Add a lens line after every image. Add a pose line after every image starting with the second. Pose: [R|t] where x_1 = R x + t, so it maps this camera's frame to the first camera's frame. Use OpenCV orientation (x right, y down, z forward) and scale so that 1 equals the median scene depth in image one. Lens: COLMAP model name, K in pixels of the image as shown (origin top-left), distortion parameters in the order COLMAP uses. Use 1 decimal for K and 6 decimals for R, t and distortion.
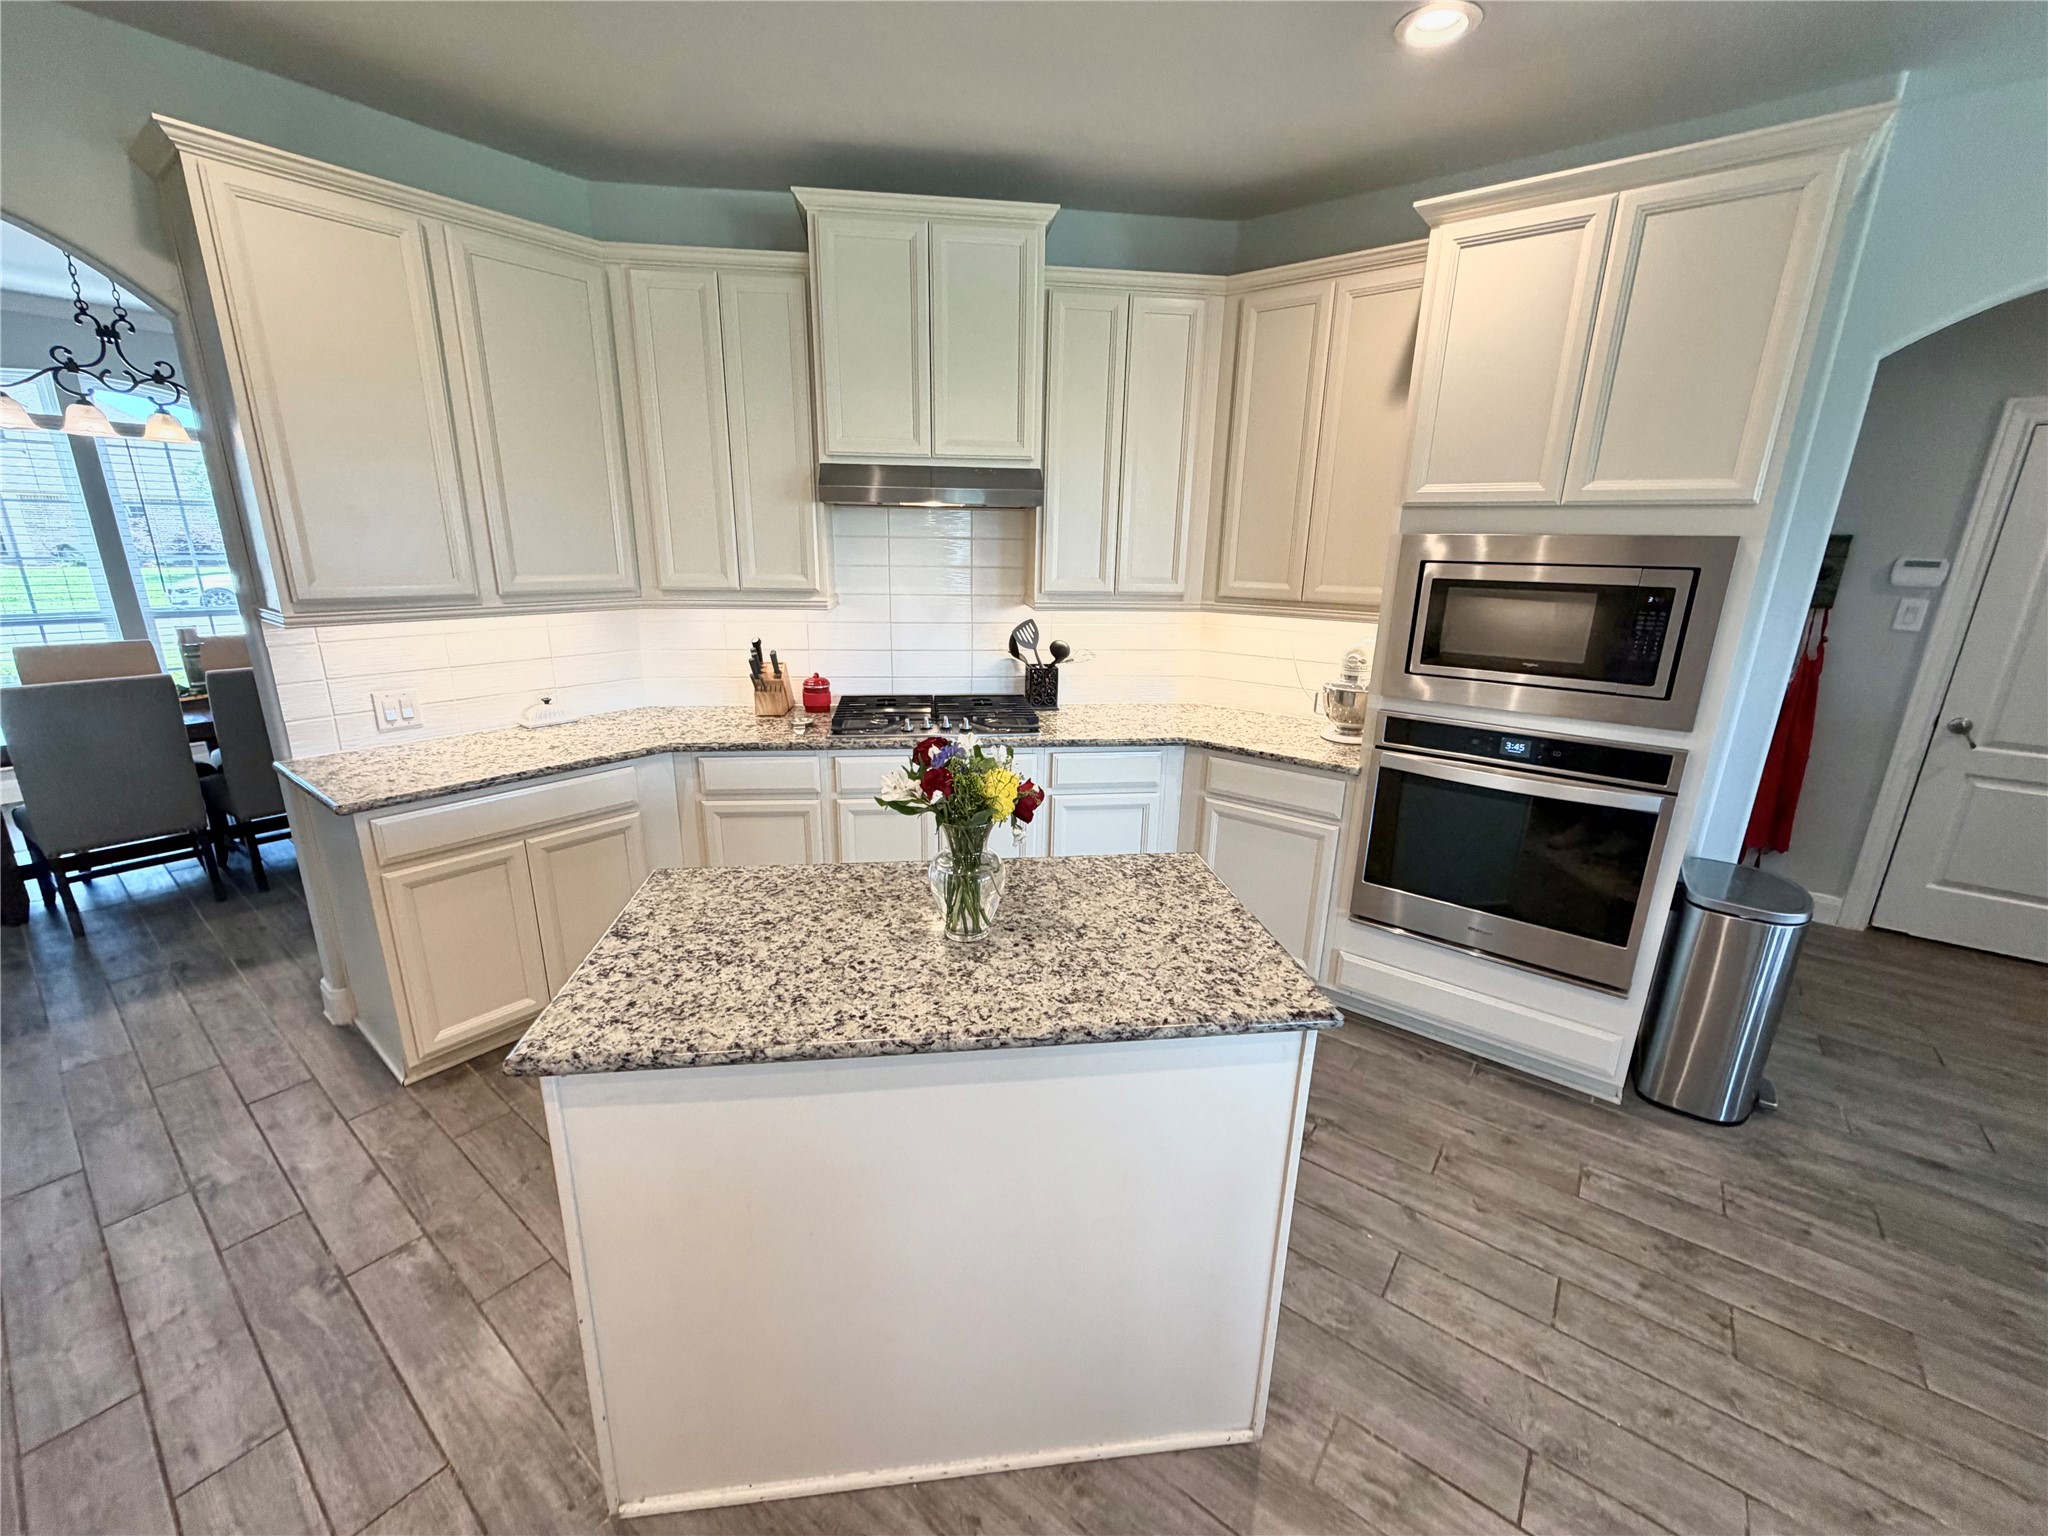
lens RADIAL K [[816.2, 0, 1015.9], [0, 816.2, 770.9], [0, 0, 1]] dist [-0.000243, 0.000129]
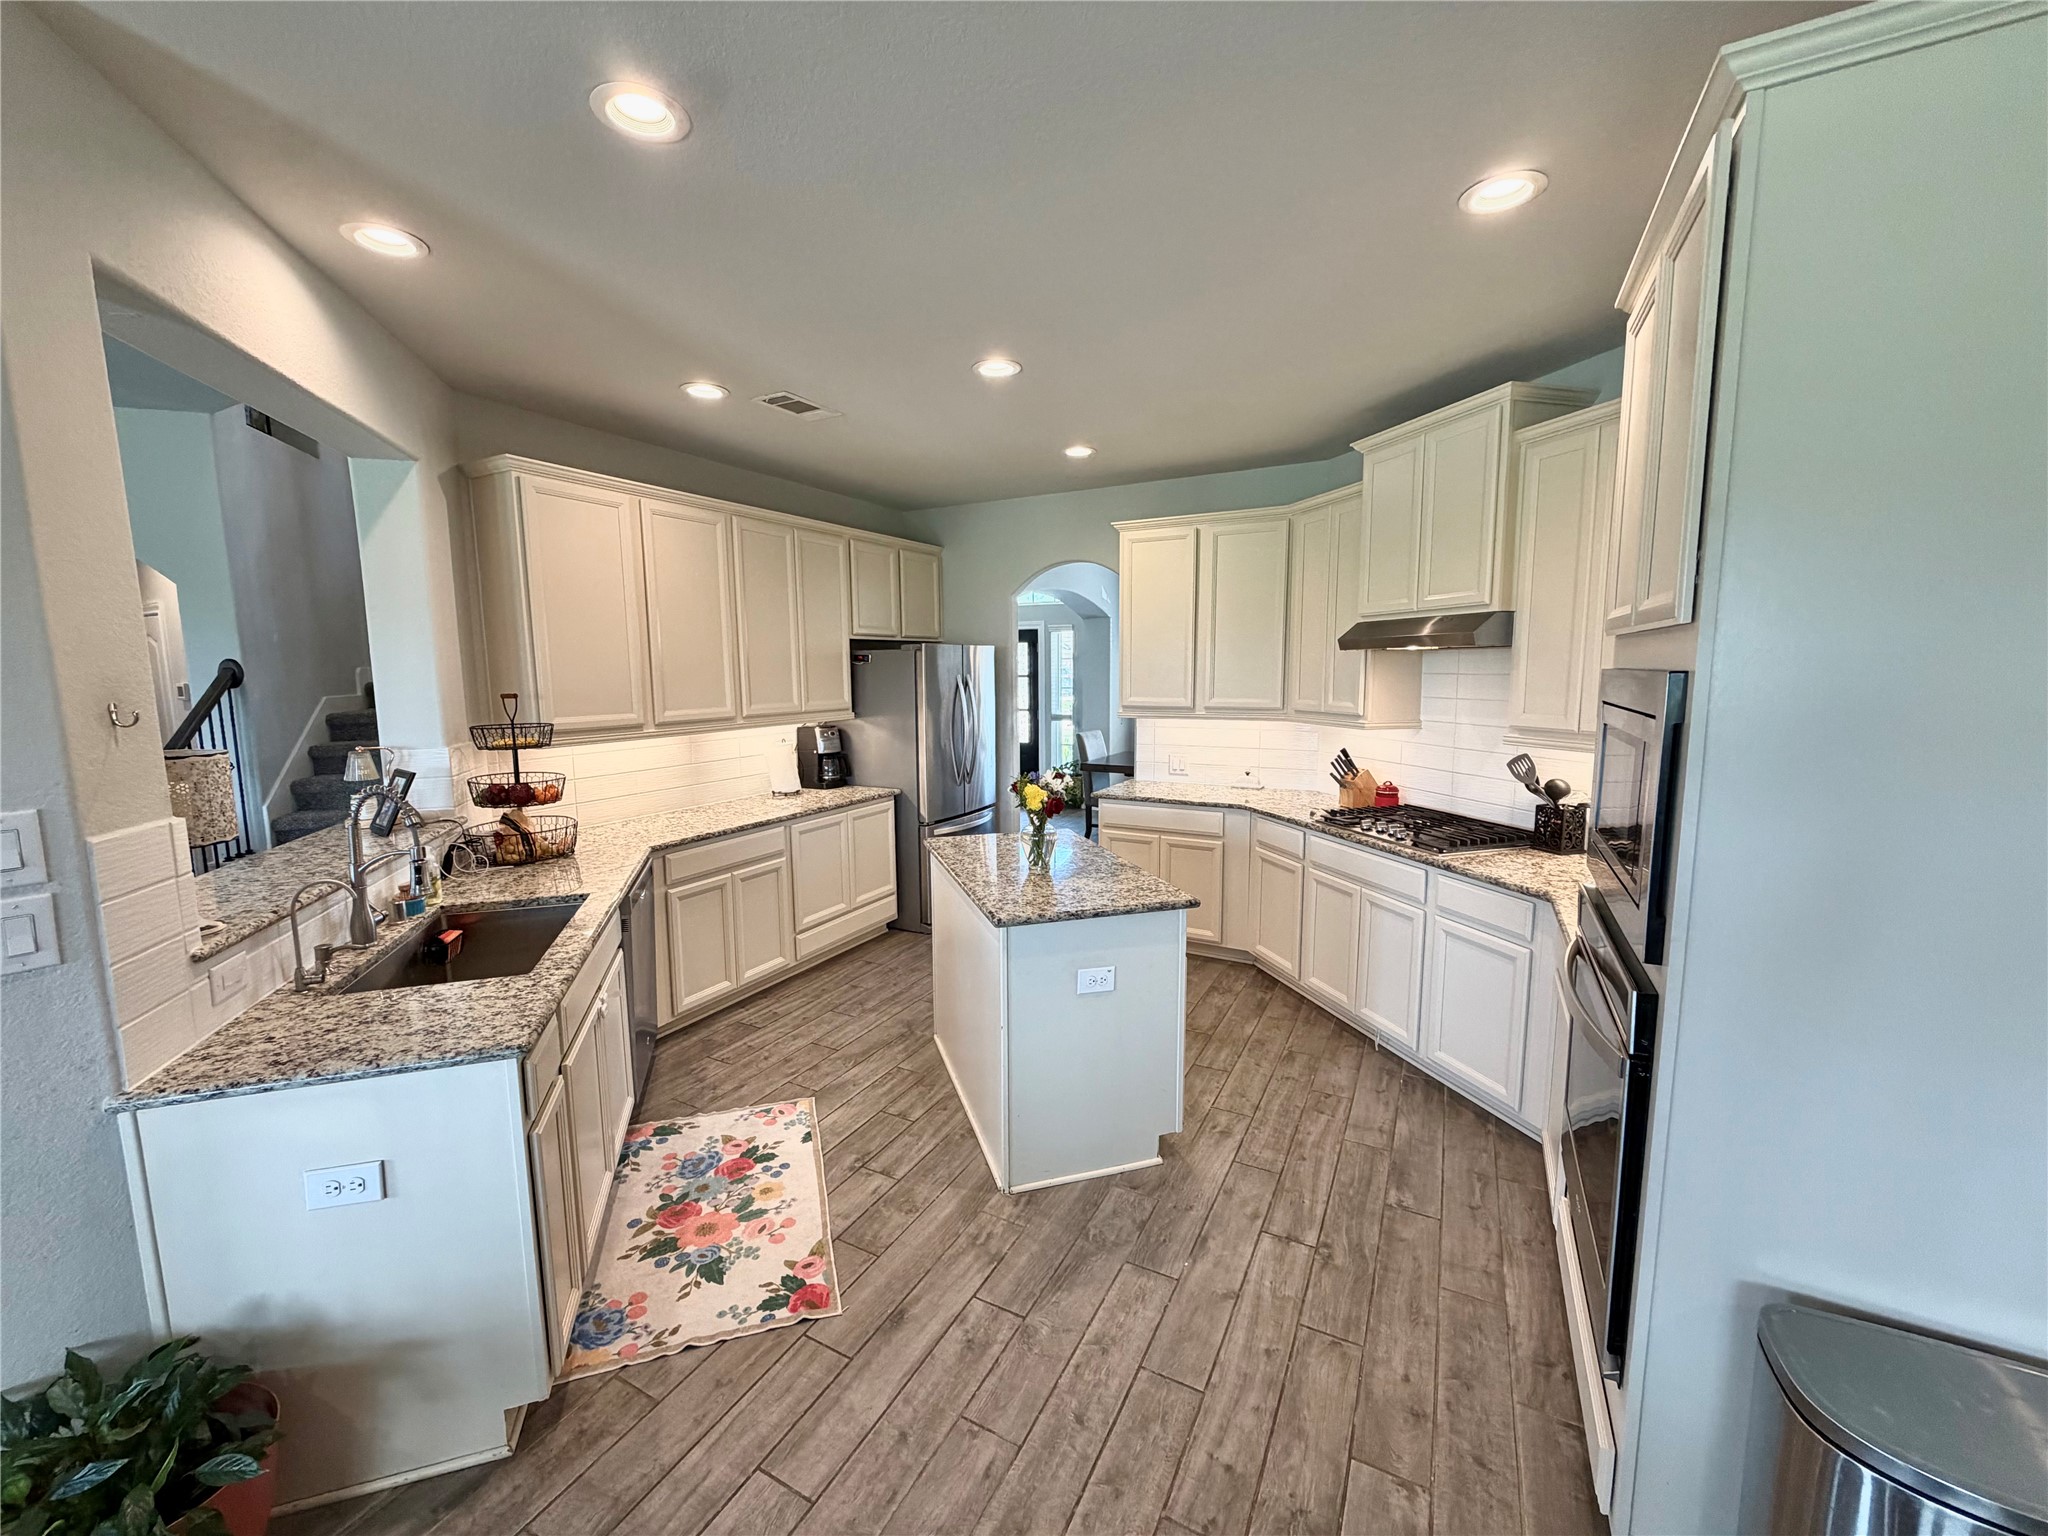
lens RADIAL K [[816.2, 0, 1017.8], [0, 816.2, 768.5], [0, 0, 1]] dist [-0.000243, 0.000129]
pose [[0.165293, 0.105519, -0.980583, 1.047689], [-0.259250, 0.963943, 0.060028, -0.081066], [0.951561, 0.244294, 0.186689, 0.278448]]
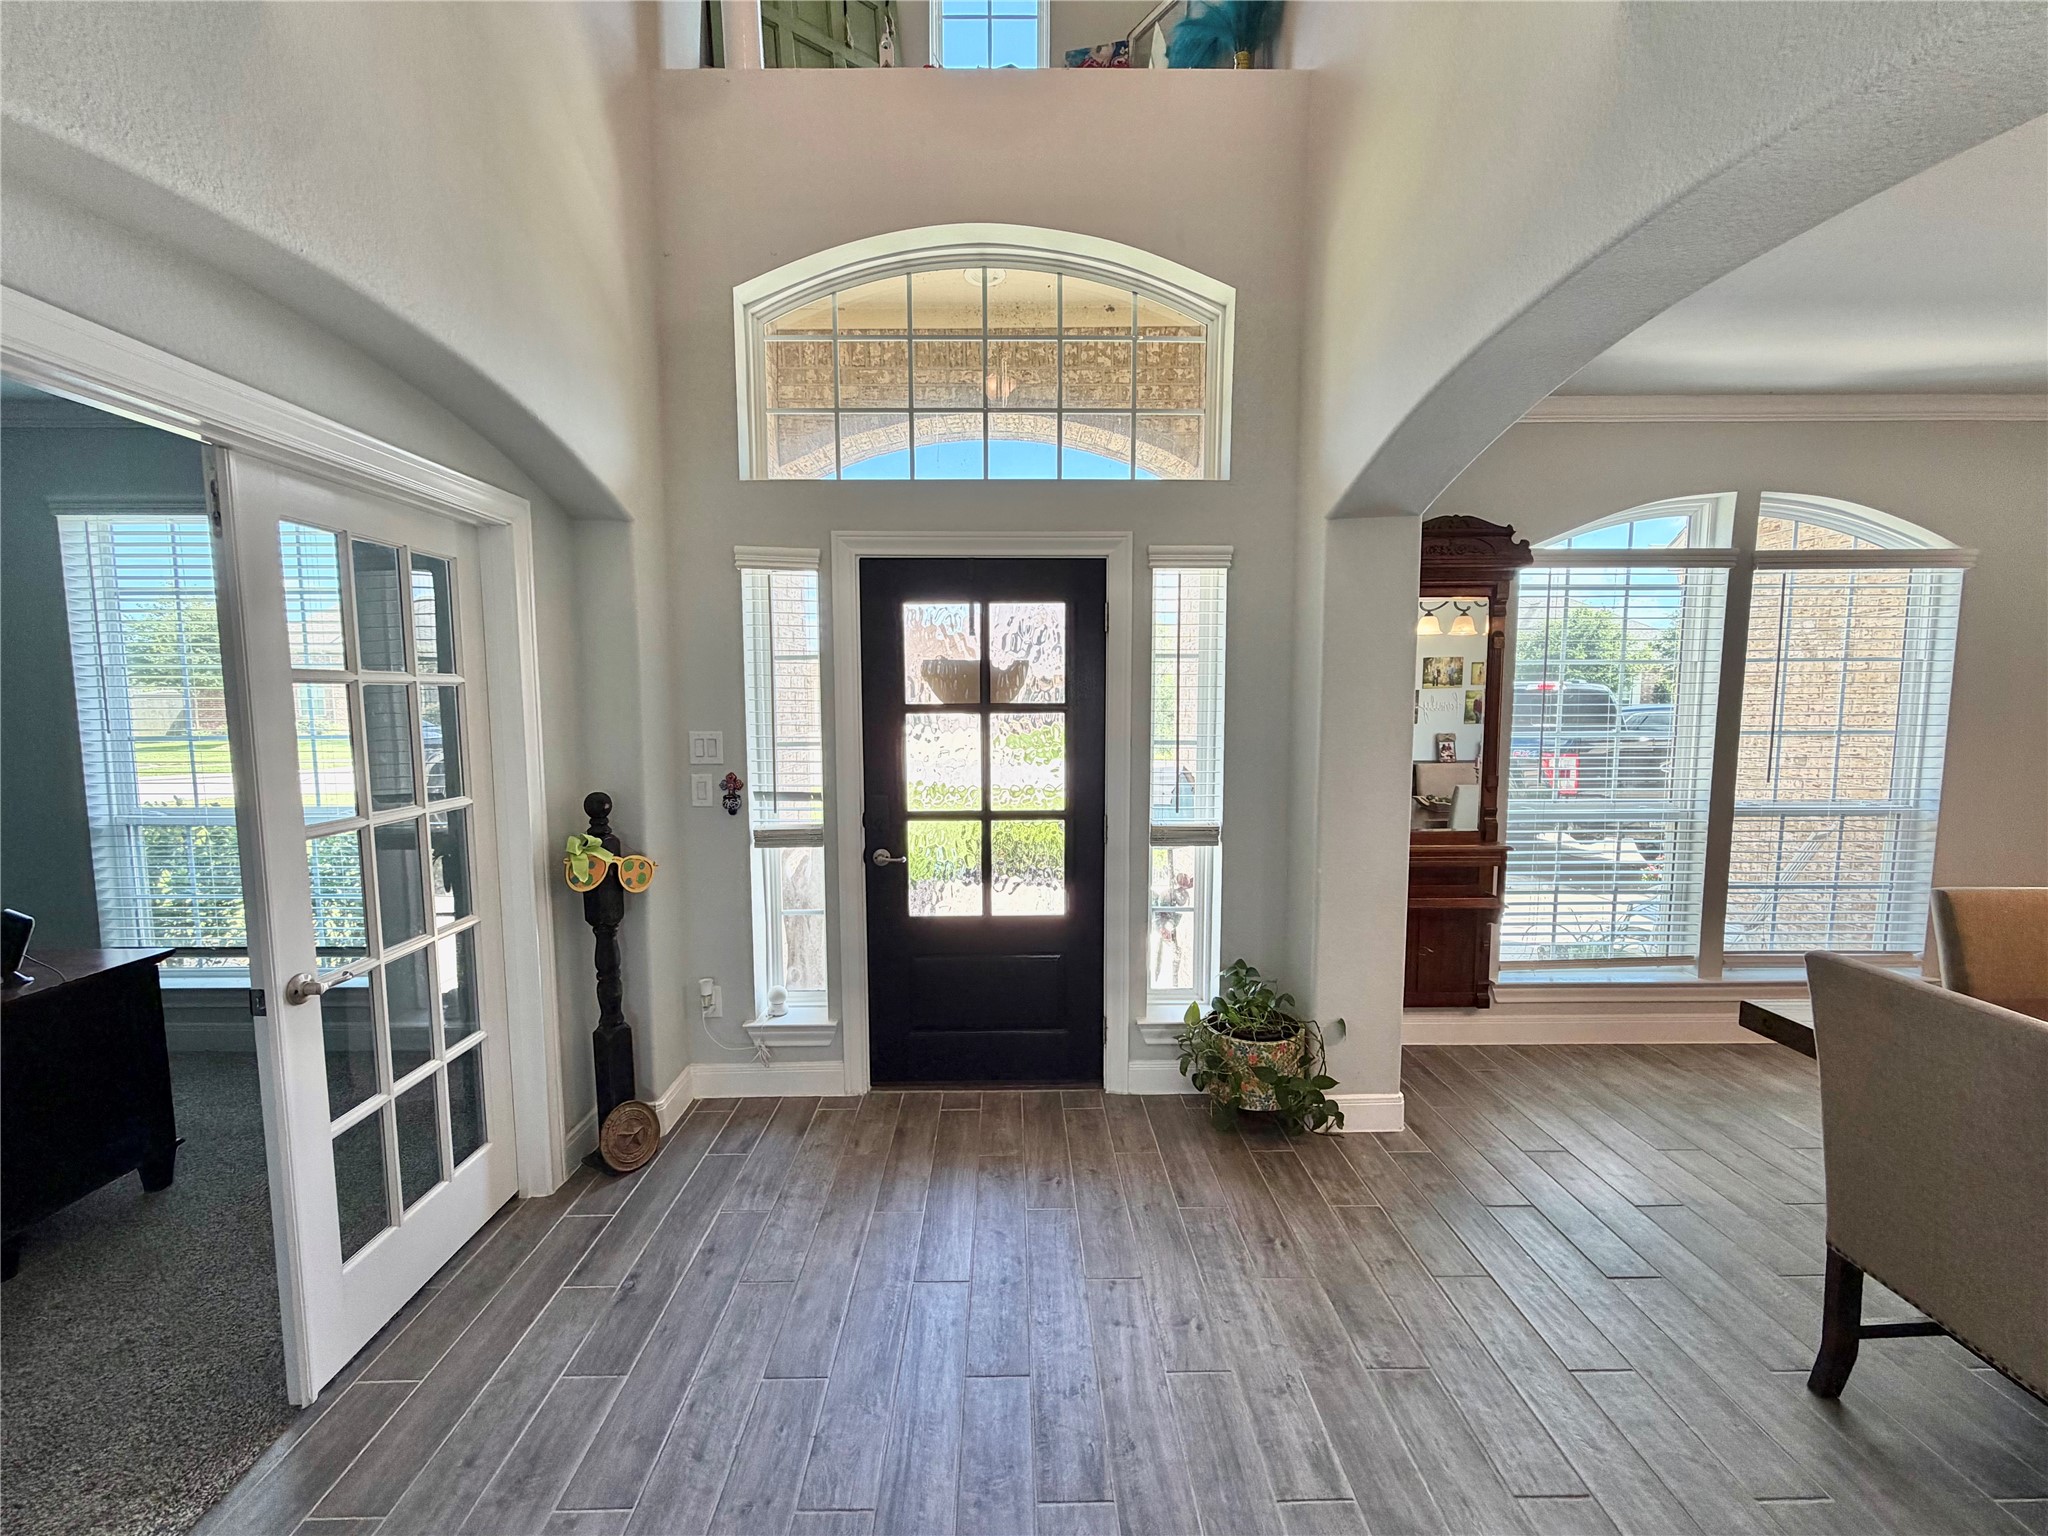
lens RADIAL K [[816.2, 0, 1019.6], [0, 816.2, 774.0], [0, 0, 1]] dist [-0.000243, 0.000129]
pose [[0.617763, 0.052259, -0.784626, -1.701951], [-0.201926, 0.974874, -0.094053, -0.059544], [0.759996, 0.216538, 0.612794, 0.169991]]
